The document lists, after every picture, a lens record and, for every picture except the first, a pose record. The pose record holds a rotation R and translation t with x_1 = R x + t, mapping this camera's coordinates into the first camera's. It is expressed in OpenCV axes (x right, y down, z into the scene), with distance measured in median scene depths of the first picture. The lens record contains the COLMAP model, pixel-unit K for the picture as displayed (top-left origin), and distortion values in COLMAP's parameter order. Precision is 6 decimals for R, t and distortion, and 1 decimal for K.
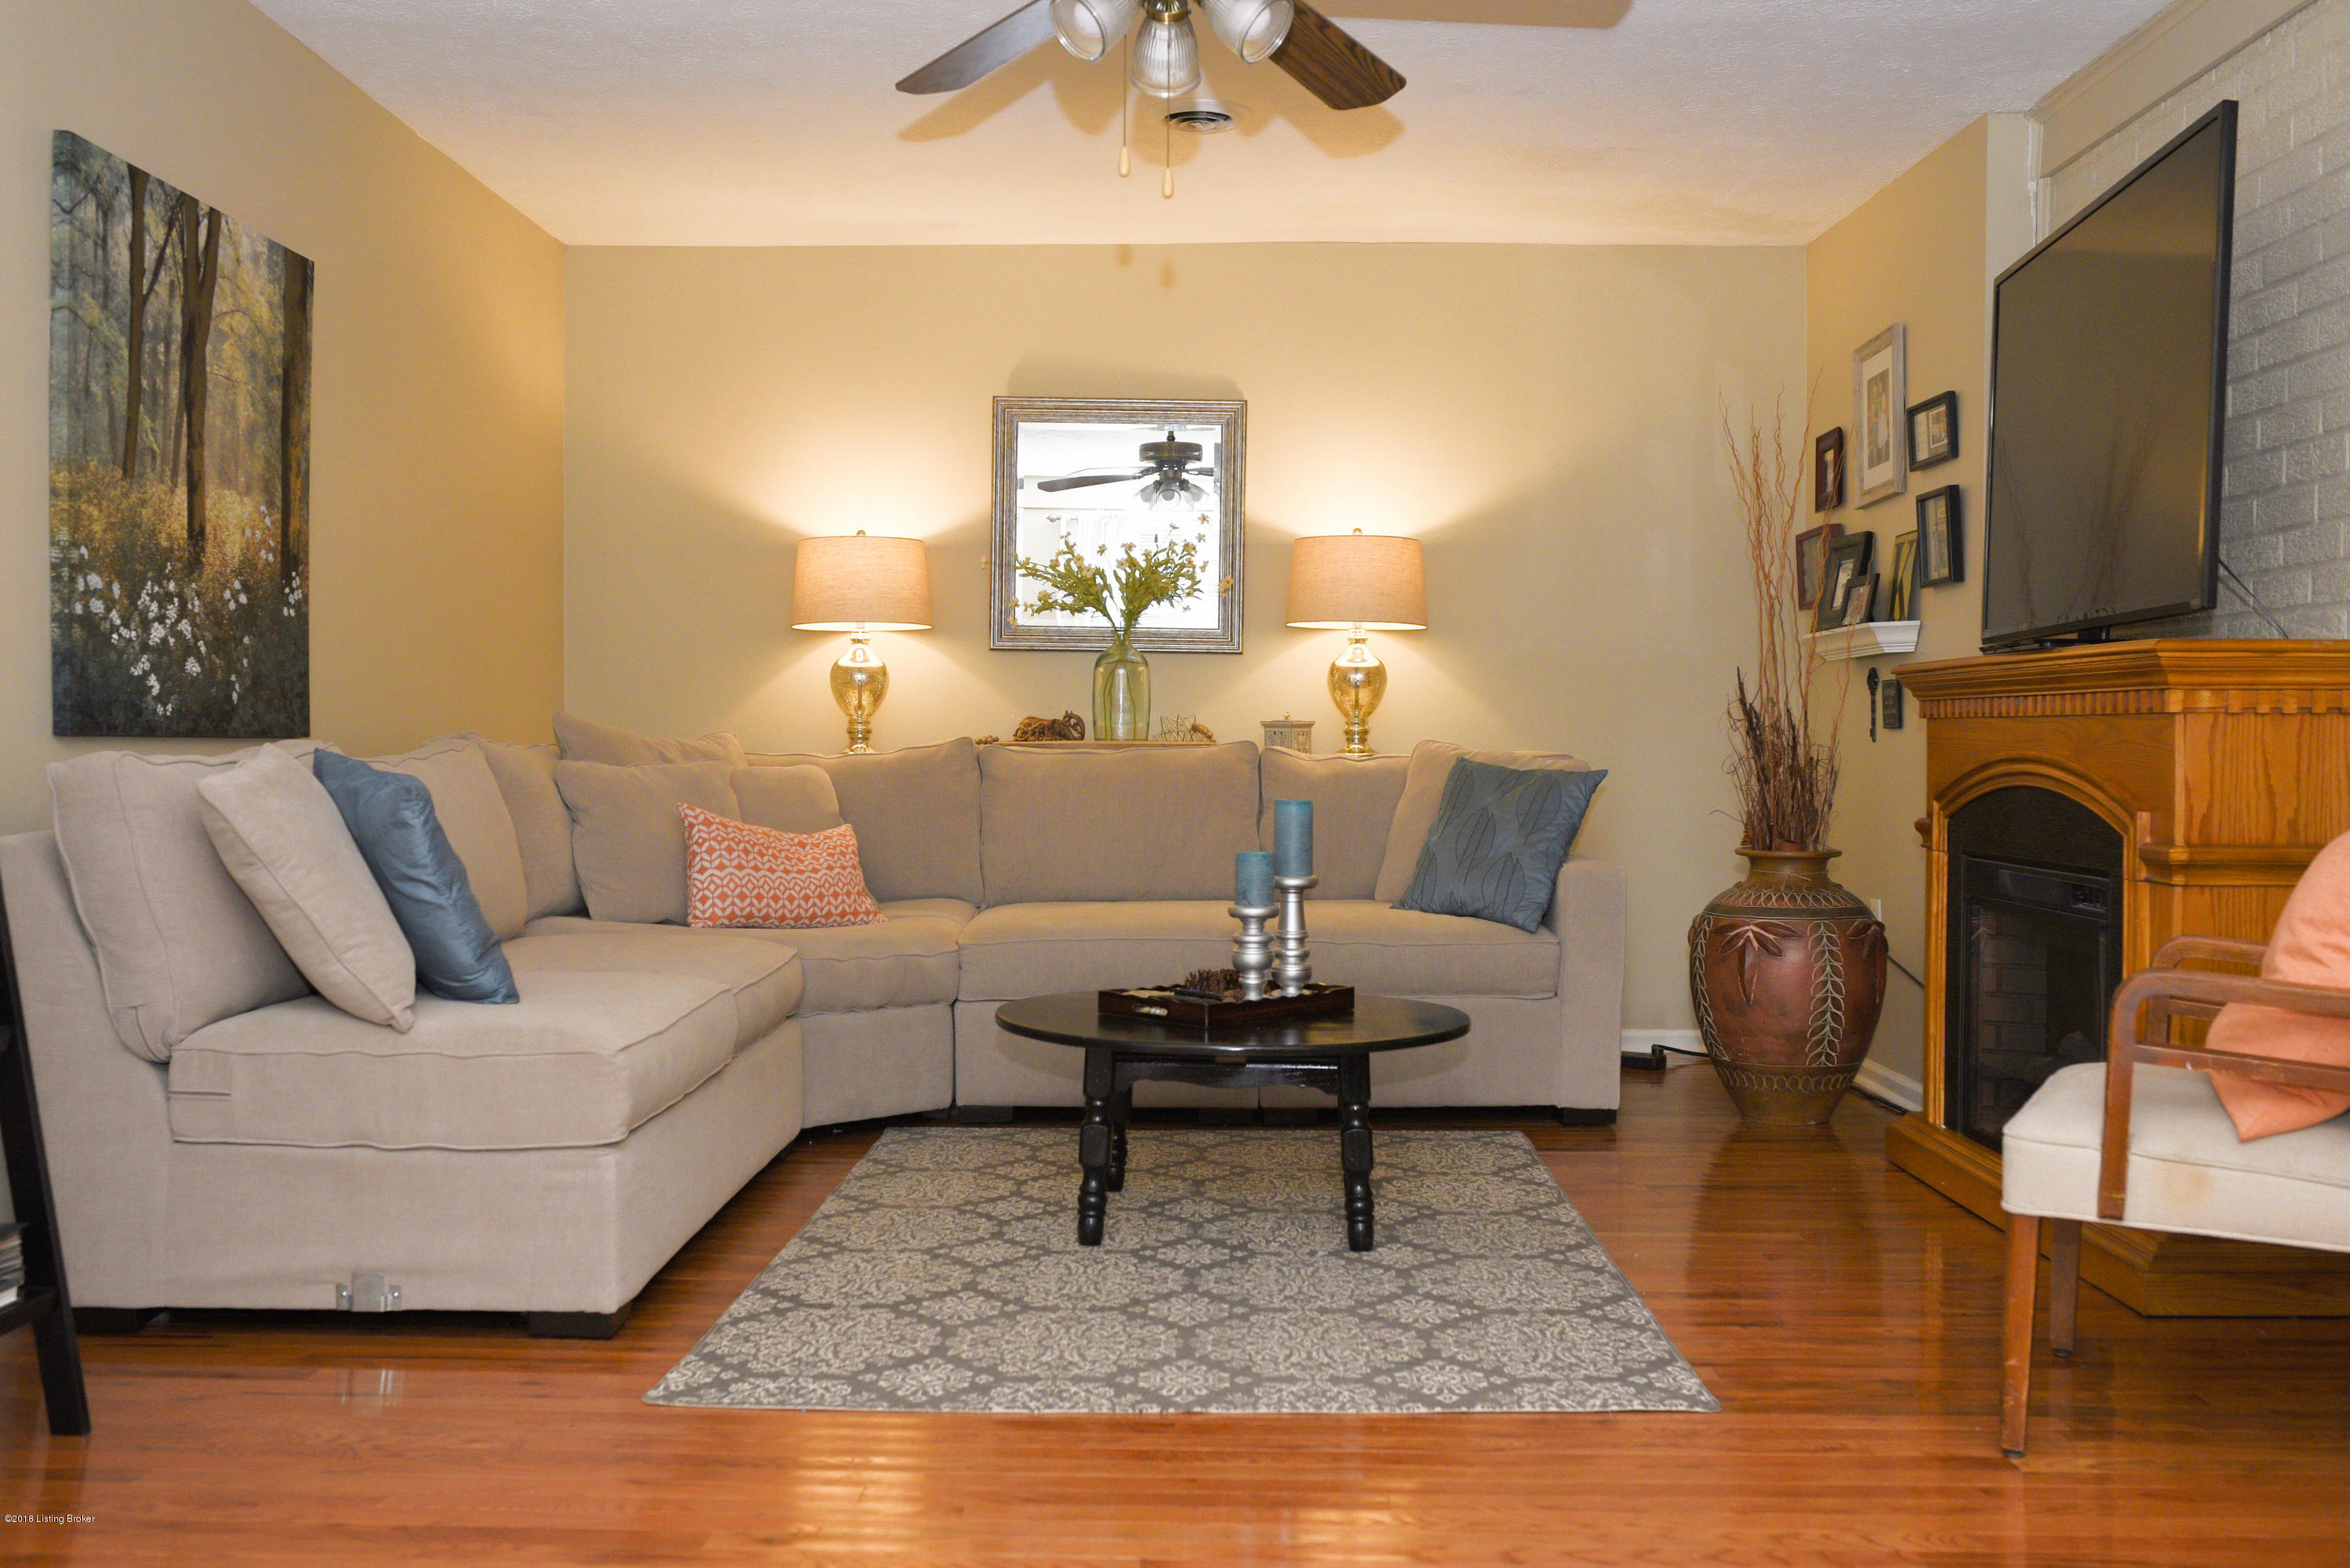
lens RADIAL K [[2199.9, 0, 1194.1], [0, 2199.9, 754.0], [0, 0, 1]] dist [-0.070524, 0.121245]
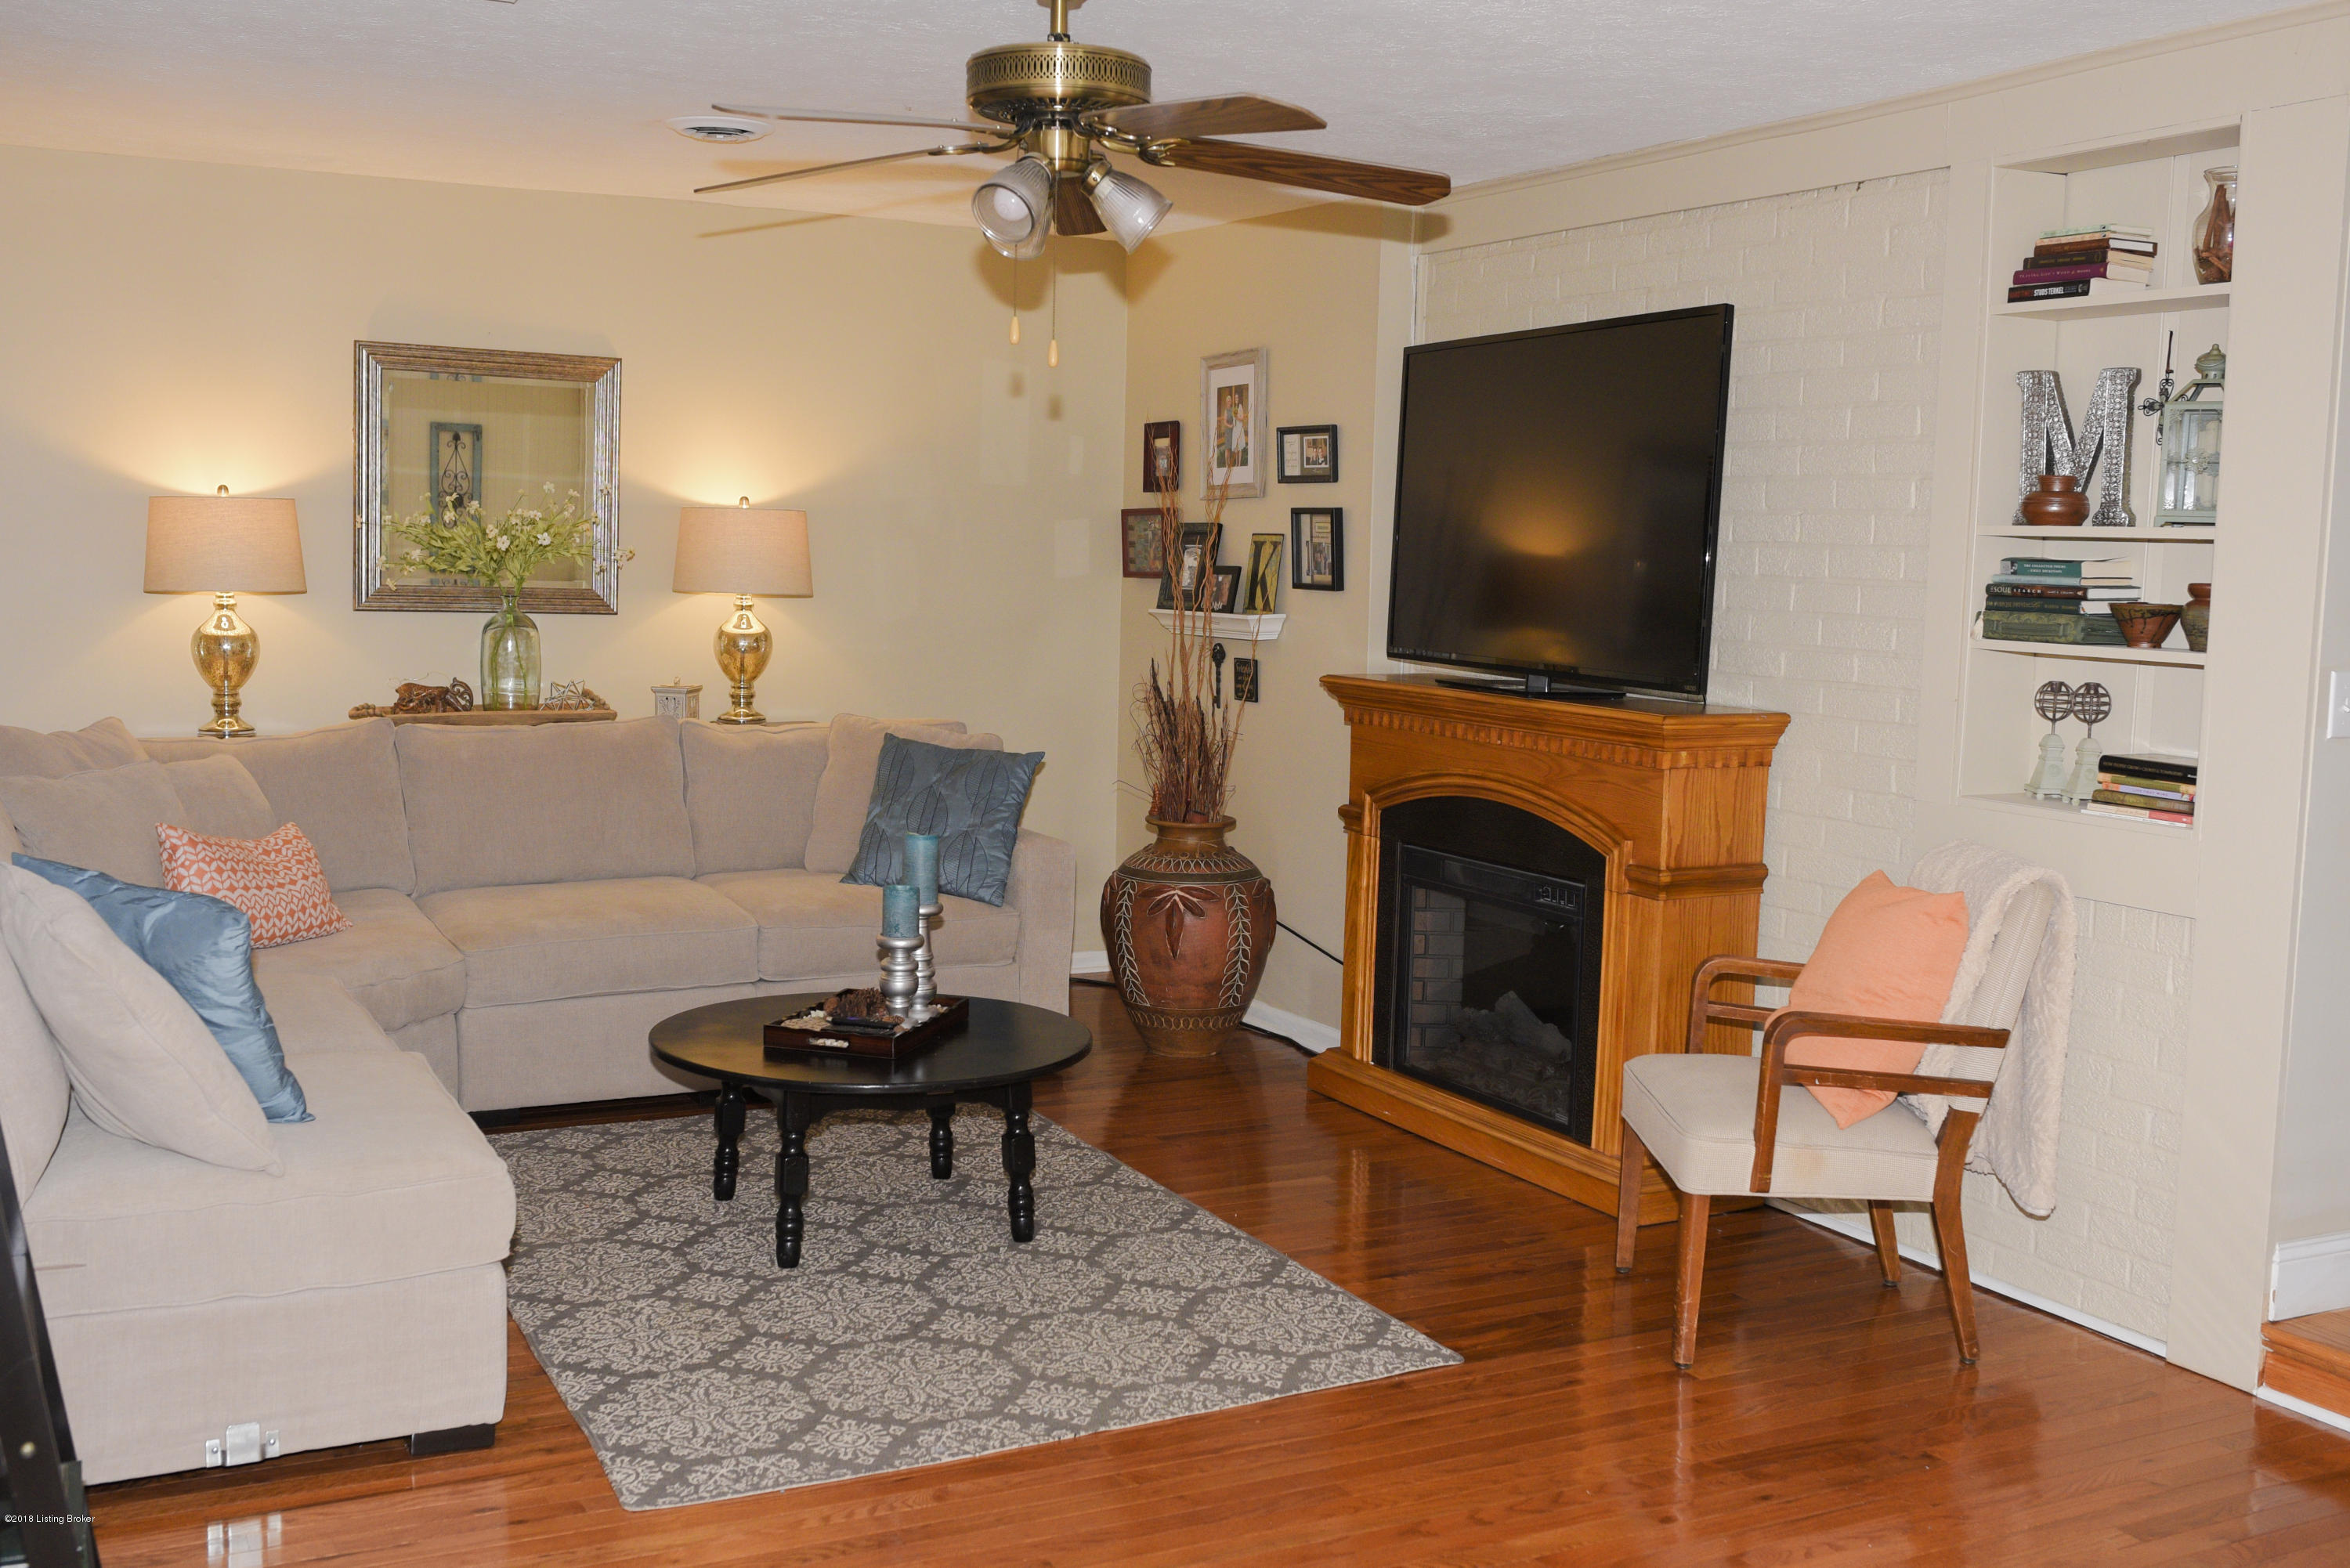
lens RADIAL K [[2226.8, 0, 1181.3], [0, 2226.8, 783.4], [0, 0, 1]] dist [-0.060613, 0.090860]
pose [[0.881994, -0.032357, 0.470148, -0.363076], [-0.016150, 0.994979, 0.098775, -0.116105], [-0.470983, -0.094712, 0.877043, -0.021705]]
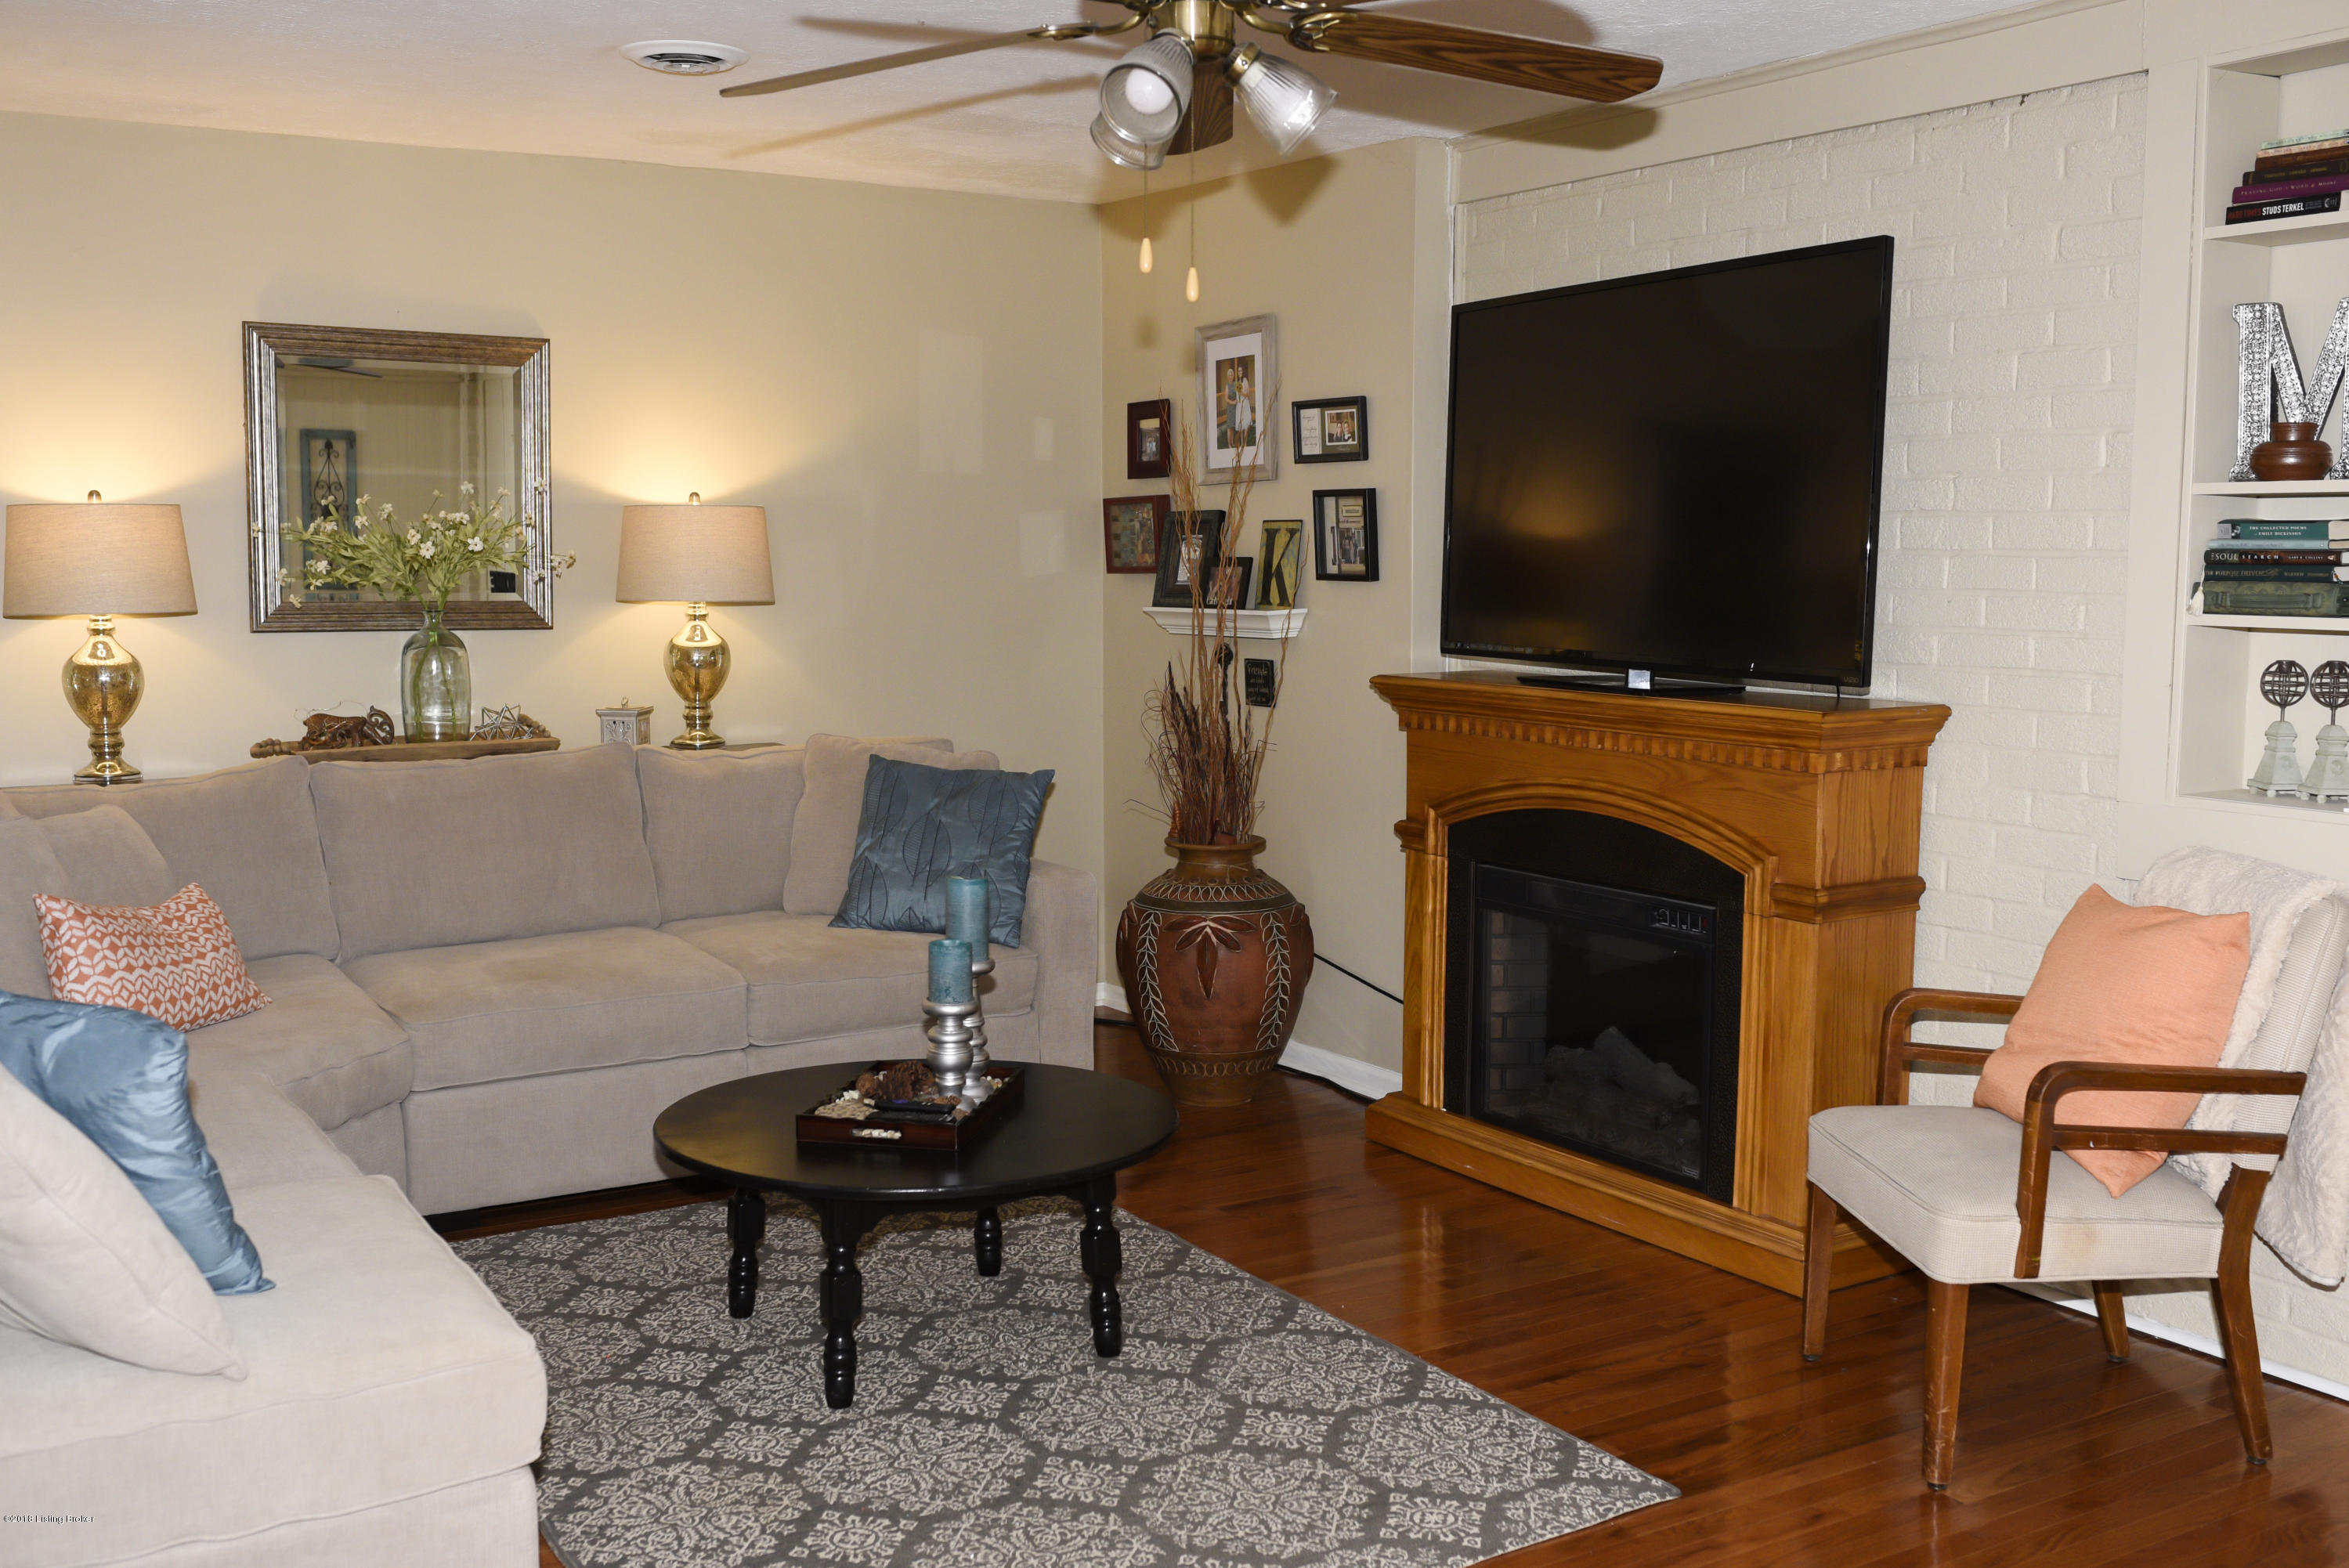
lens RADIAL K [[2201.3, 0, 1184.6], [0, 2201.3, 785.4], [0, 0, 1]] dist [-0.062931, 0.089058]
pose [[0.848687, -0.060569, 0.525415, -0.364012], [0.008710, 0.994887, 0.100621, -0.110643], [-0.528823, -0.080820, 0.844875, 0.181204]]
